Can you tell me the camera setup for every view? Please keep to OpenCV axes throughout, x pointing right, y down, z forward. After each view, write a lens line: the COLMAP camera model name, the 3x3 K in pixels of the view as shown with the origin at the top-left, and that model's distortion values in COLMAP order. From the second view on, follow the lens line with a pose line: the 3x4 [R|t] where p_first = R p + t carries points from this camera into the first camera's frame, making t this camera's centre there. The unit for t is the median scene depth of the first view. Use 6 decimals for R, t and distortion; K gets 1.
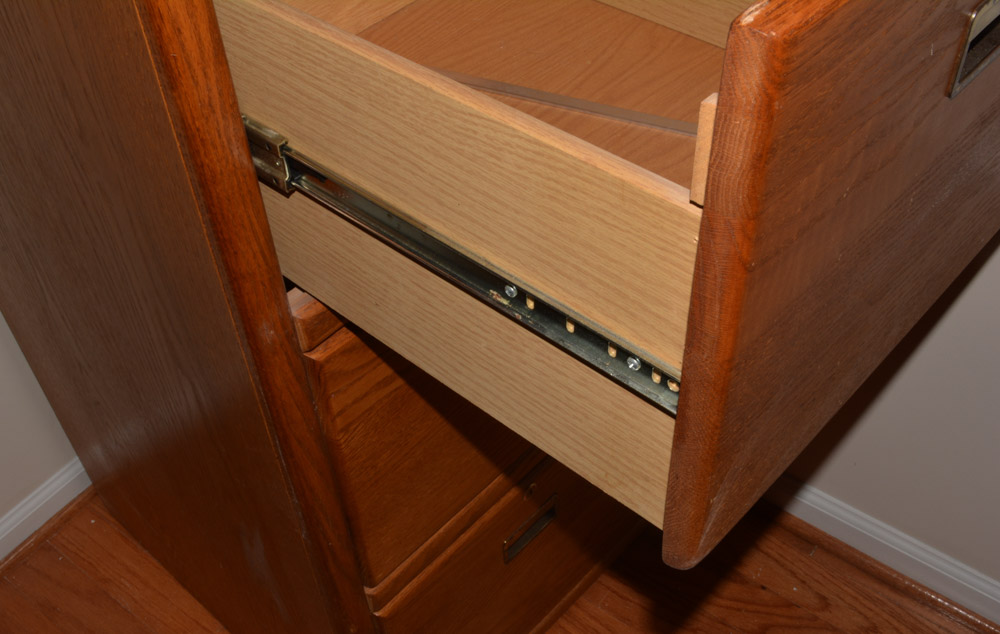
lens RADIAL K [[1032.4, 0, 462.8], [0, 1032.4, 319.1], [0, 0, 1]] dist [-0.065604, -0.010138]
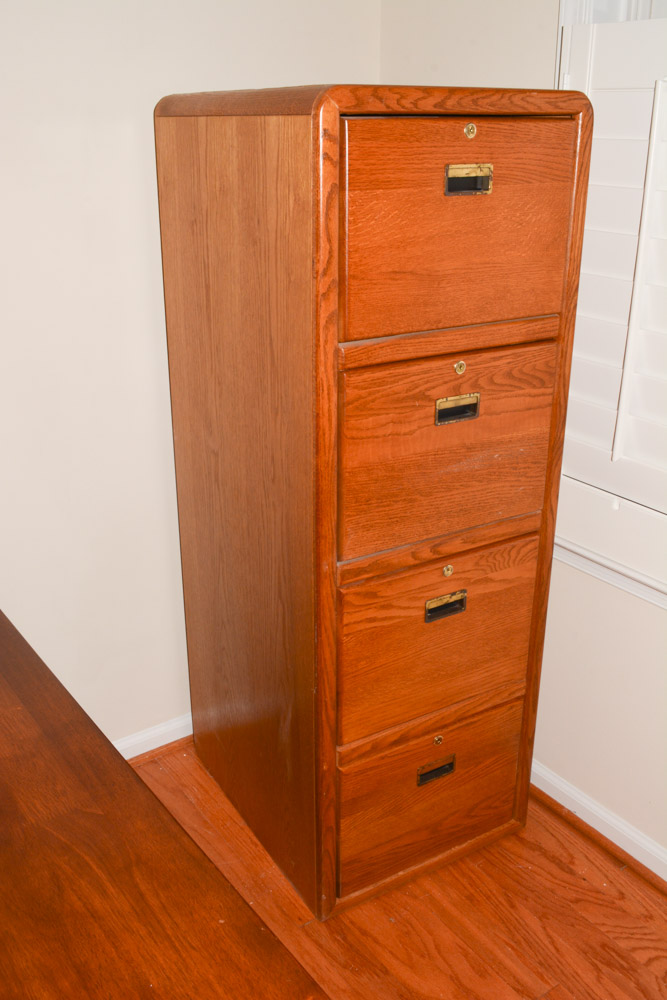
lens RADIAL K [[976.3, 0, 333.5], [0, 976.3, 500.0], [0, 0, 1]] dist [-0.070567, -0.013495]
pose [[0.958871, 0.167171, -0.229391, 0.230438], [-0.242134, 0.903464, -0.353729, 0.476697], [0.148113, 0.394724, 0.906783, -0.798930]]
